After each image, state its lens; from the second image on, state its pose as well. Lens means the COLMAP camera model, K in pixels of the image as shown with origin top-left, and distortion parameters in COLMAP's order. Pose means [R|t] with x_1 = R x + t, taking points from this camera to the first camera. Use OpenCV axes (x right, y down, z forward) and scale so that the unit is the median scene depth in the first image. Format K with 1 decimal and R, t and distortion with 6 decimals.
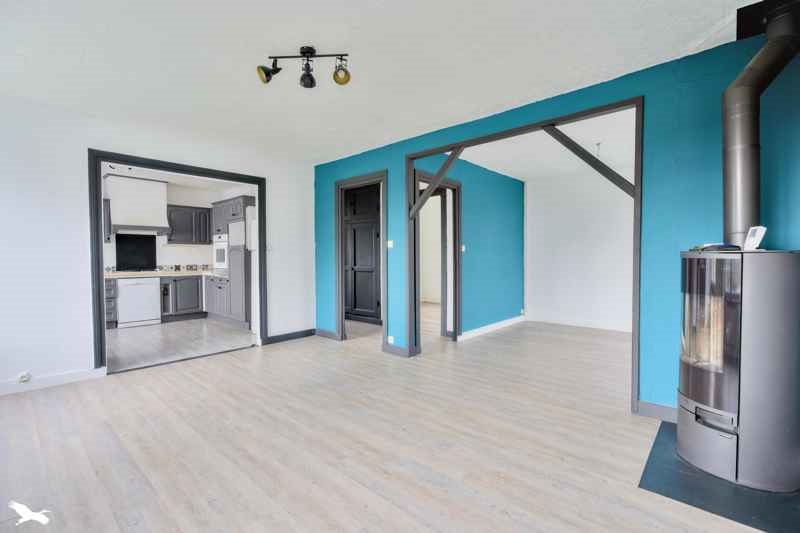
lens RADIAL K [[359.4, 0, 400.0], [0, 359.4, 266.5], [0, 0, 1]] dist [-0.001669, -0.000099]
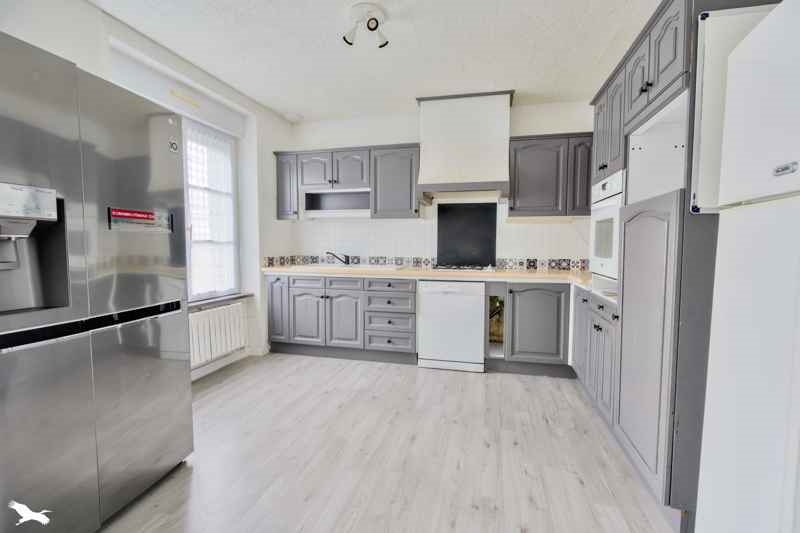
lens RADIAL K [[359.4, 0, 400.0], [0, 359.4, 266.5], [0, 0, 1]] dist [-0.001669, -0.000099]
pose [[0.464623, 0.056618, -0.883697, -0.271111], [-0.031068, 0.998382, 0.047631, -0.012756], [0.884963, 0.005324, 0.465630, 0.639498]]
